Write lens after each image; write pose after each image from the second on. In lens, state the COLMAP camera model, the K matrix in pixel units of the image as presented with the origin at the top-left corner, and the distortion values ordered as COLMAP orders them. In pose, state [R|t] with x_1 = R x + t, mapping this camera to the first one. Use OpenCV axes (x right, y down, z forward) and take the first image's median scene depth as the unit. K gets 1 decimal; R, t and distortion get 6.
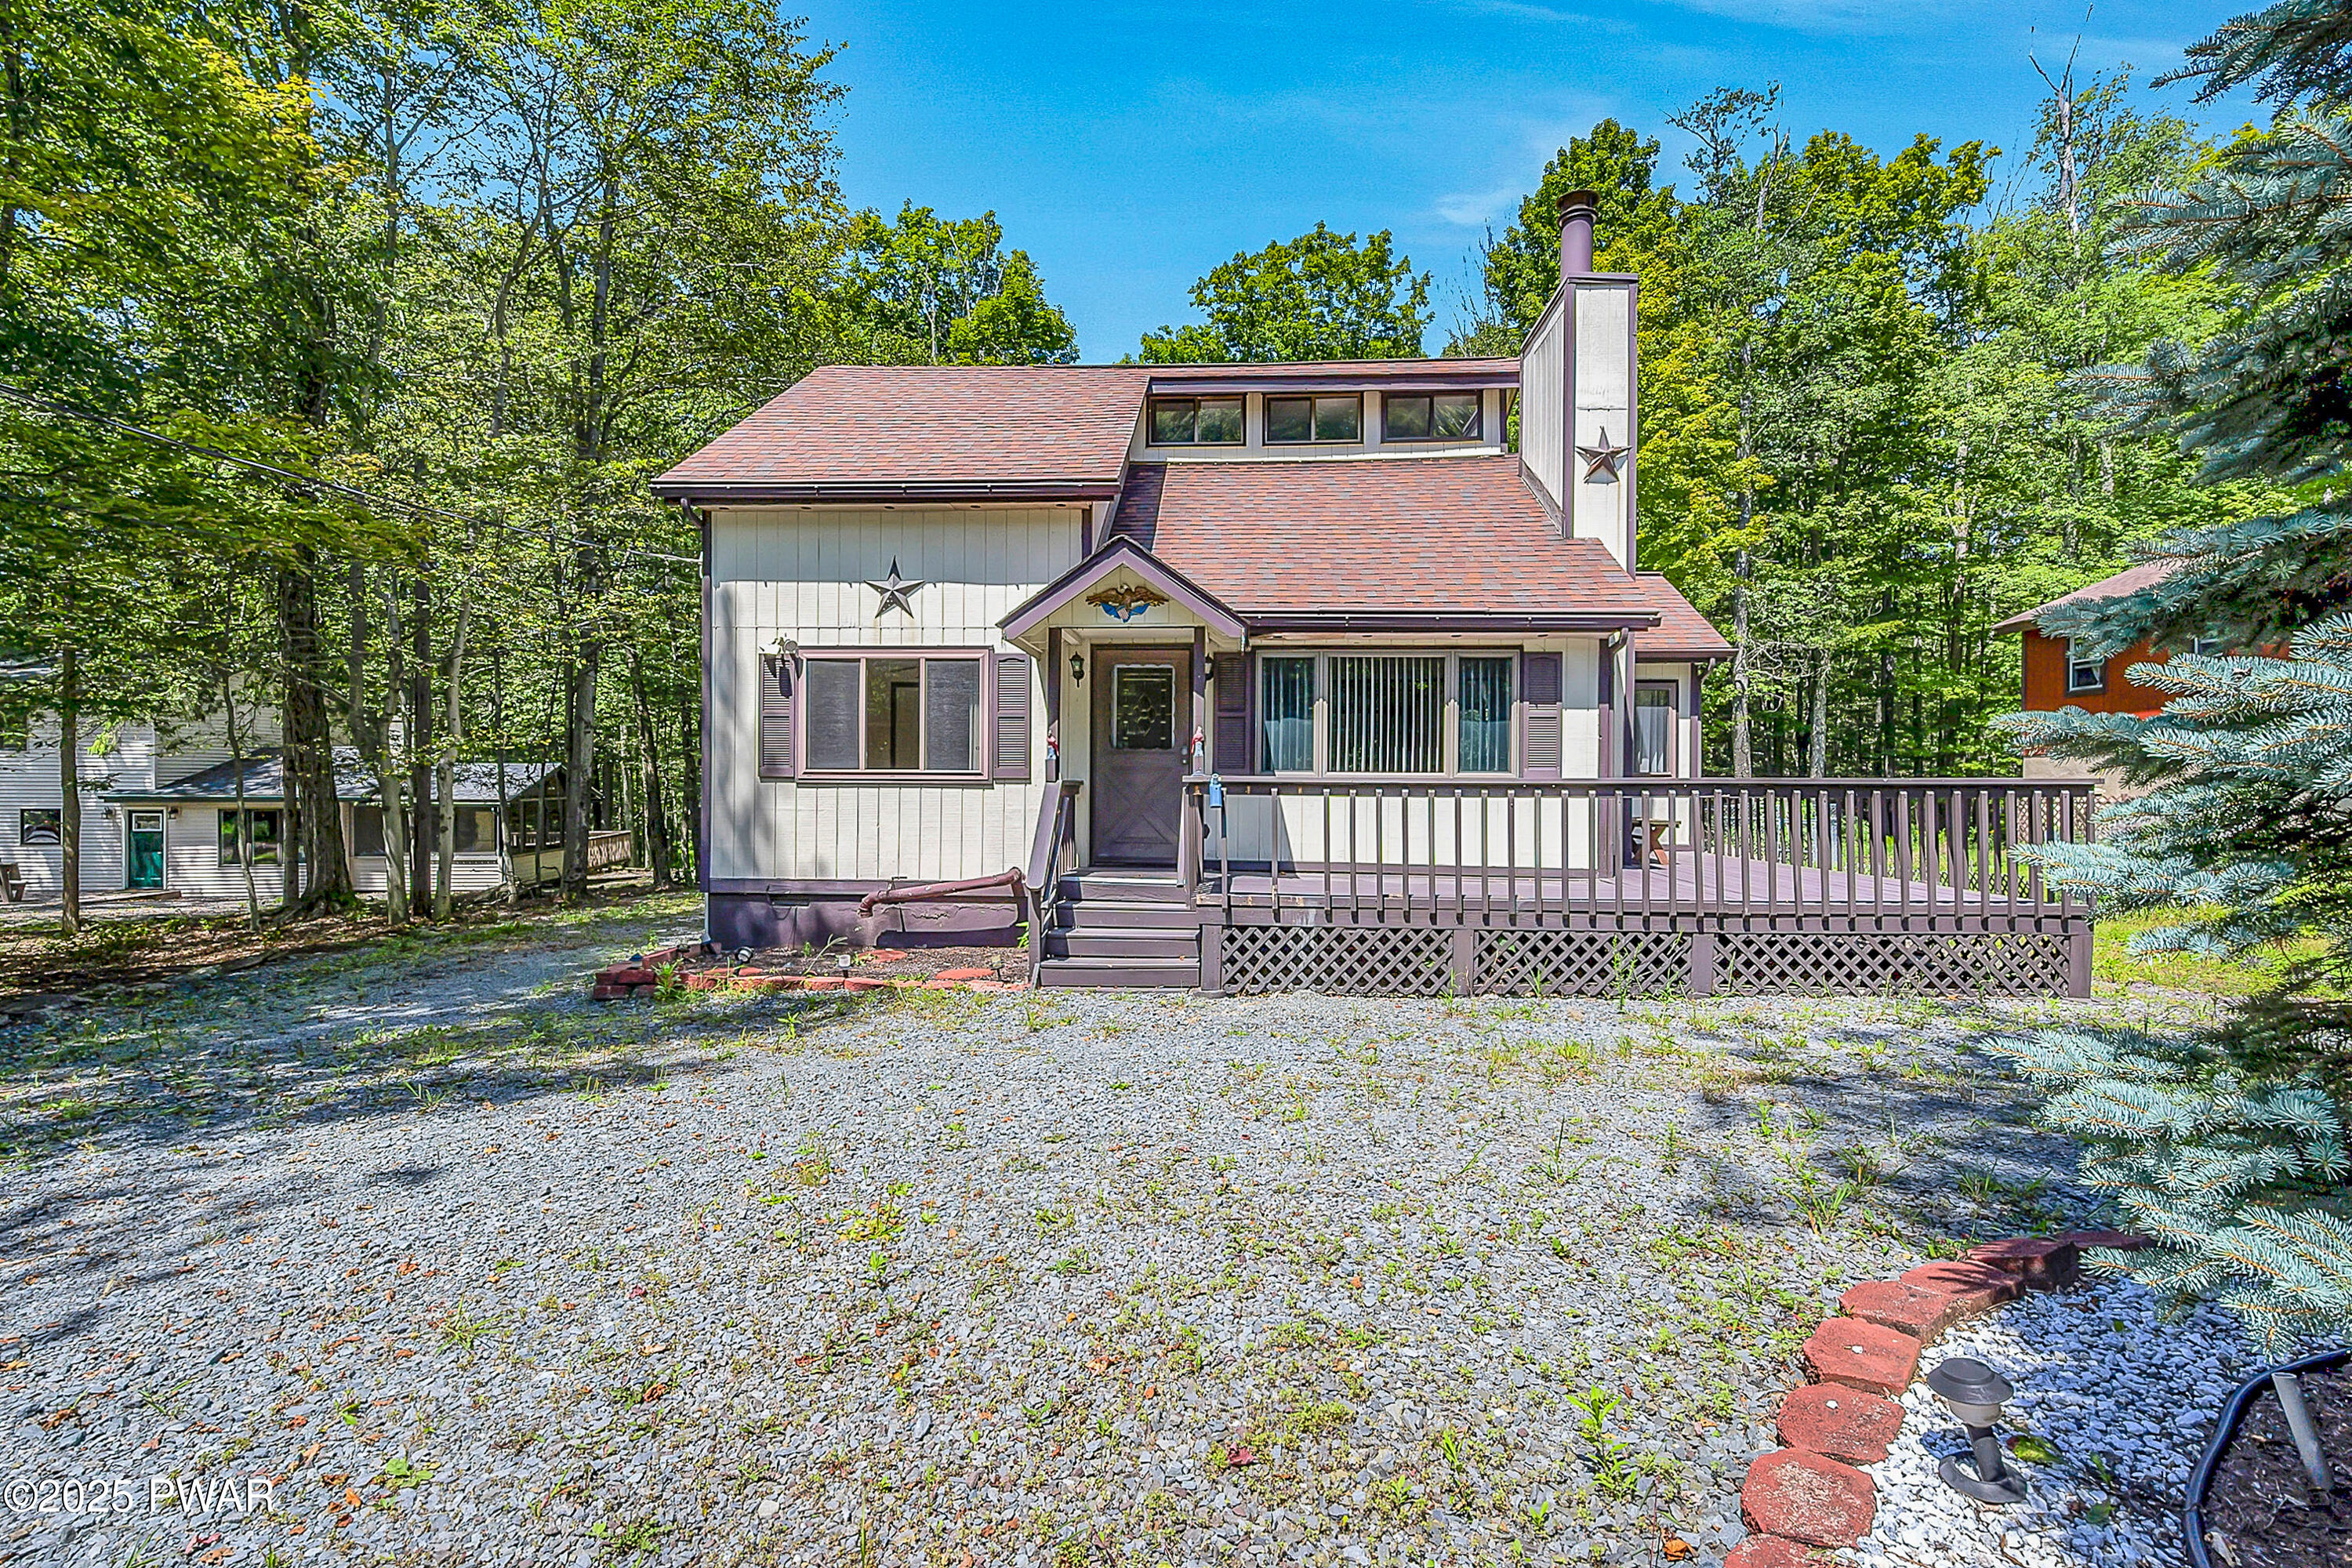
lens RADIAL K [[1037.0, 0, 1176.0], [0, 1037.0, 784.0], [0, 0, 1]] dist [0.000125, 0.000019]
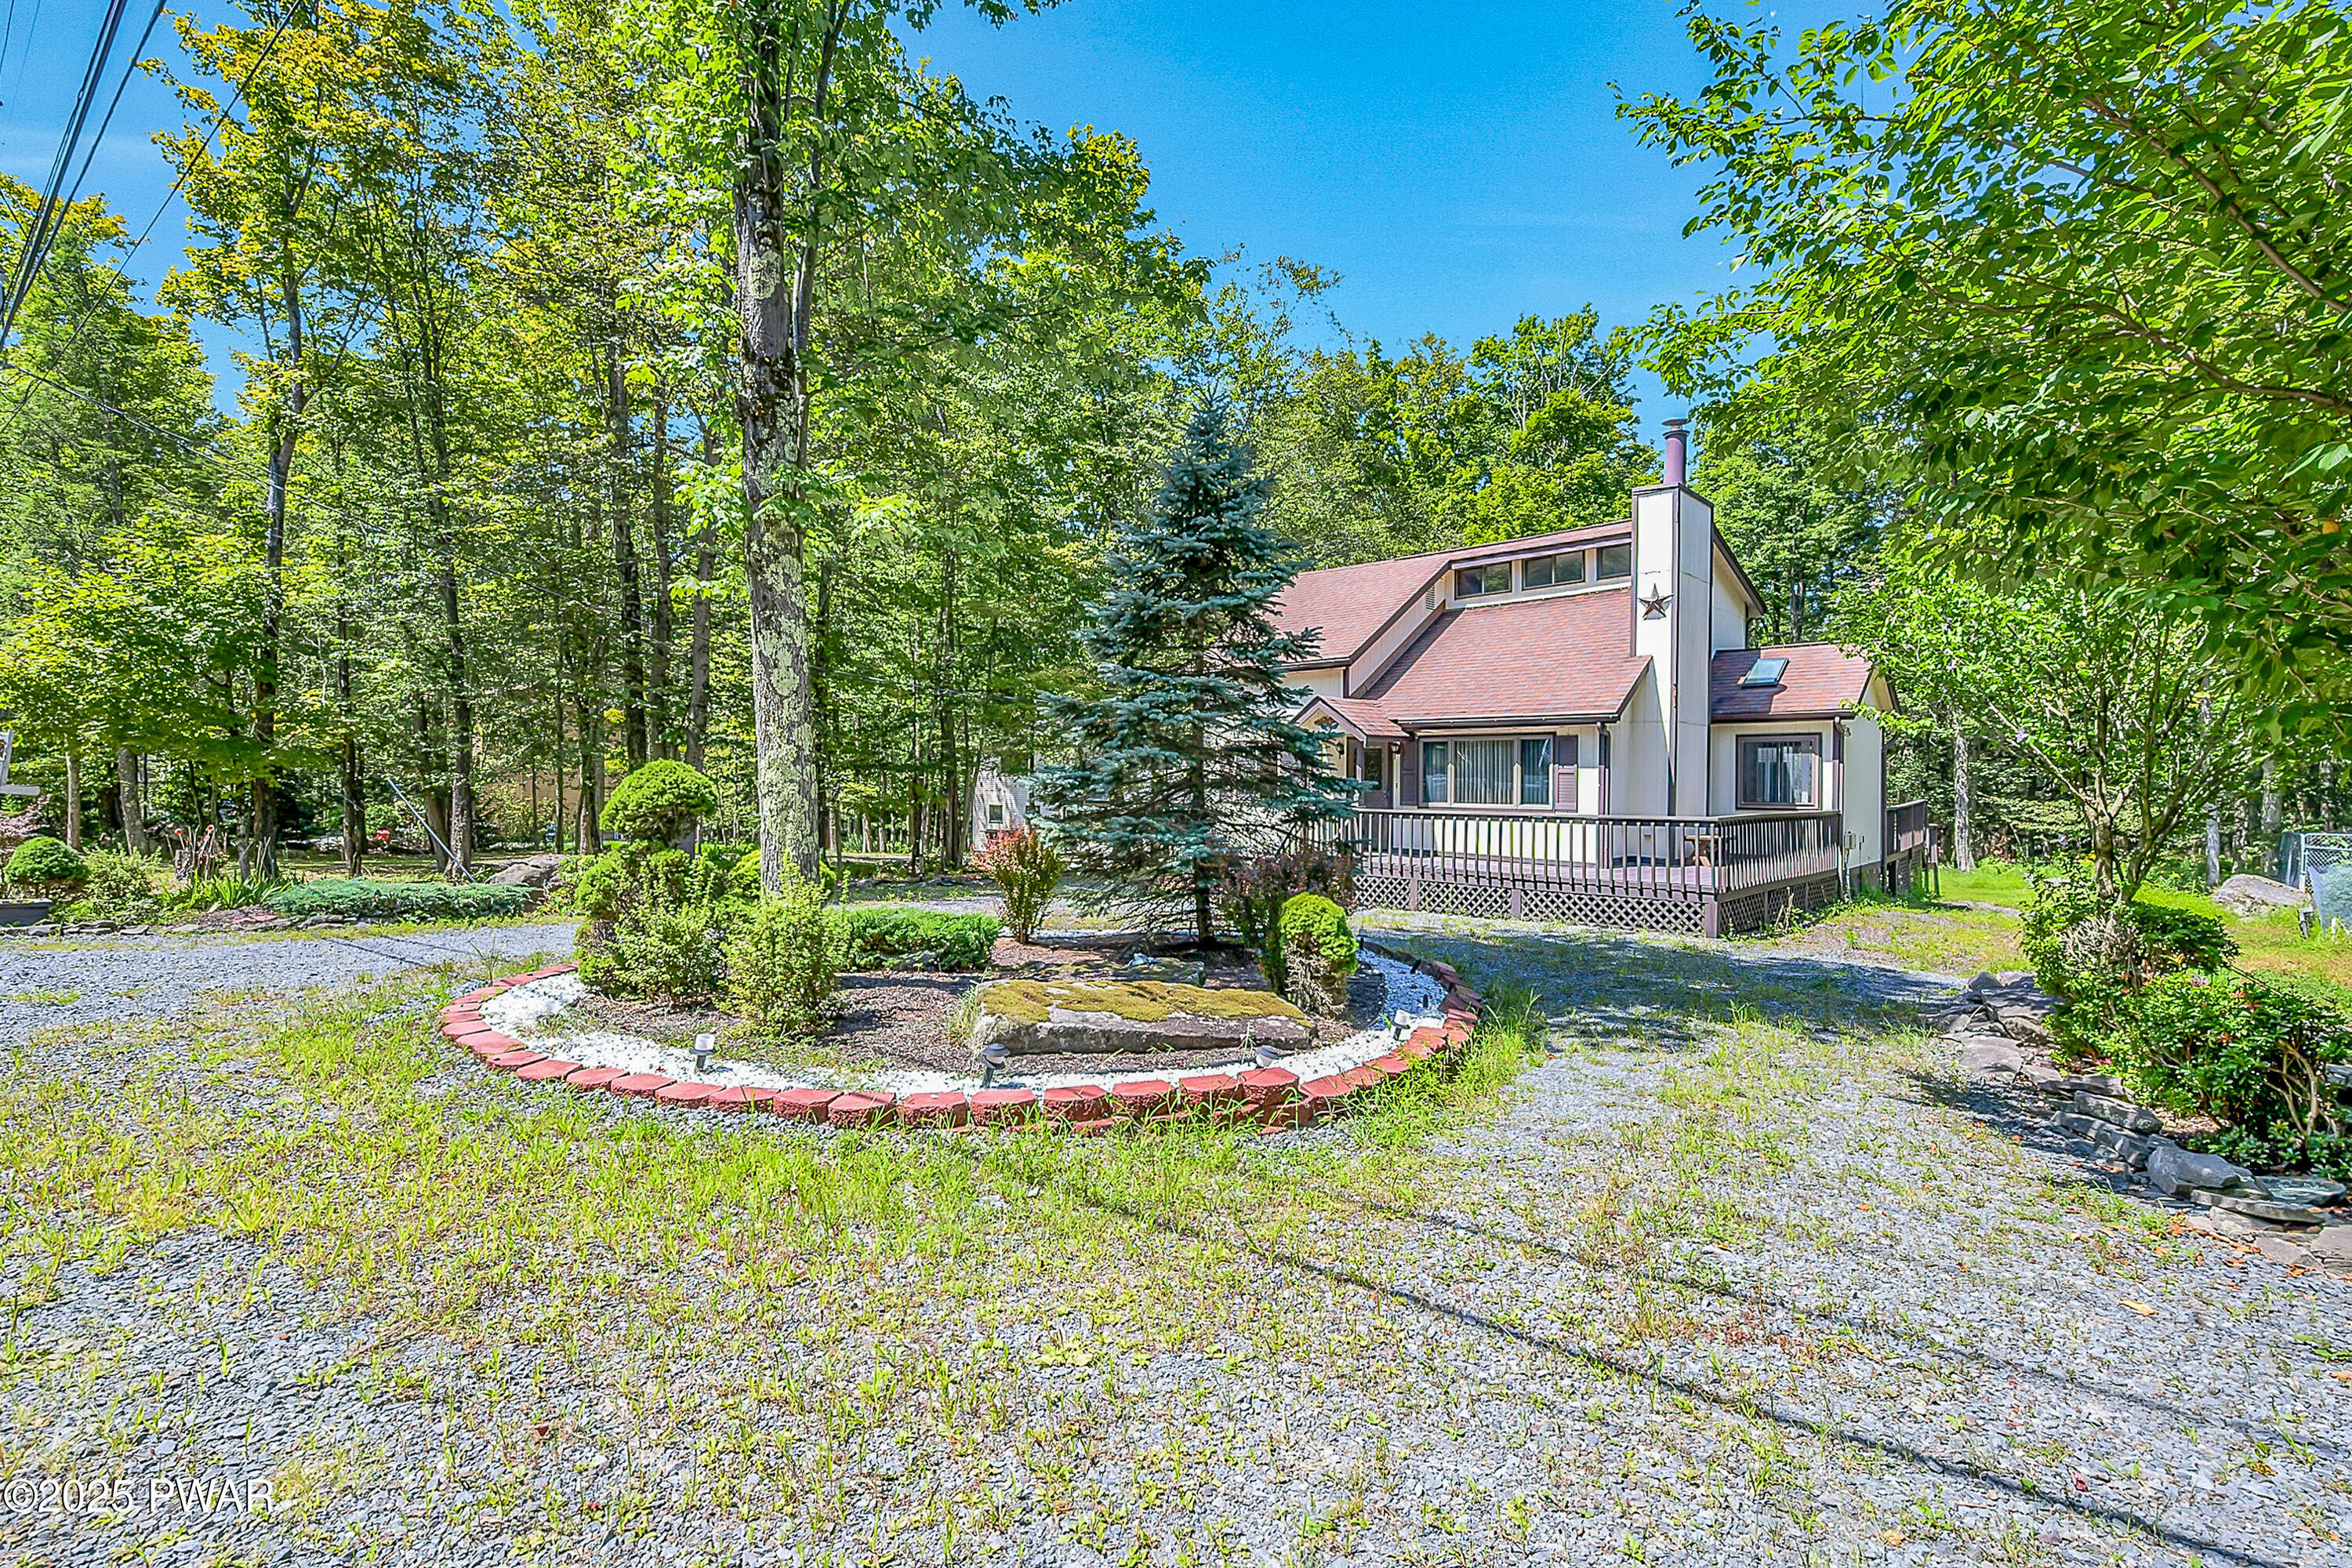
lens RADIAL K [[933.8, 0, 1190.4], [0, 933.8, 787.2], [0, 0, 1]] dist [-0.000941, -0.000008]
pose [[0.778068, 0.001942, -0.628177, 0.826685], [-0.002910, 0.999996, -0.000514, -0.037384], [0.628173, 0.002228, 0.778070, -0.593232]]
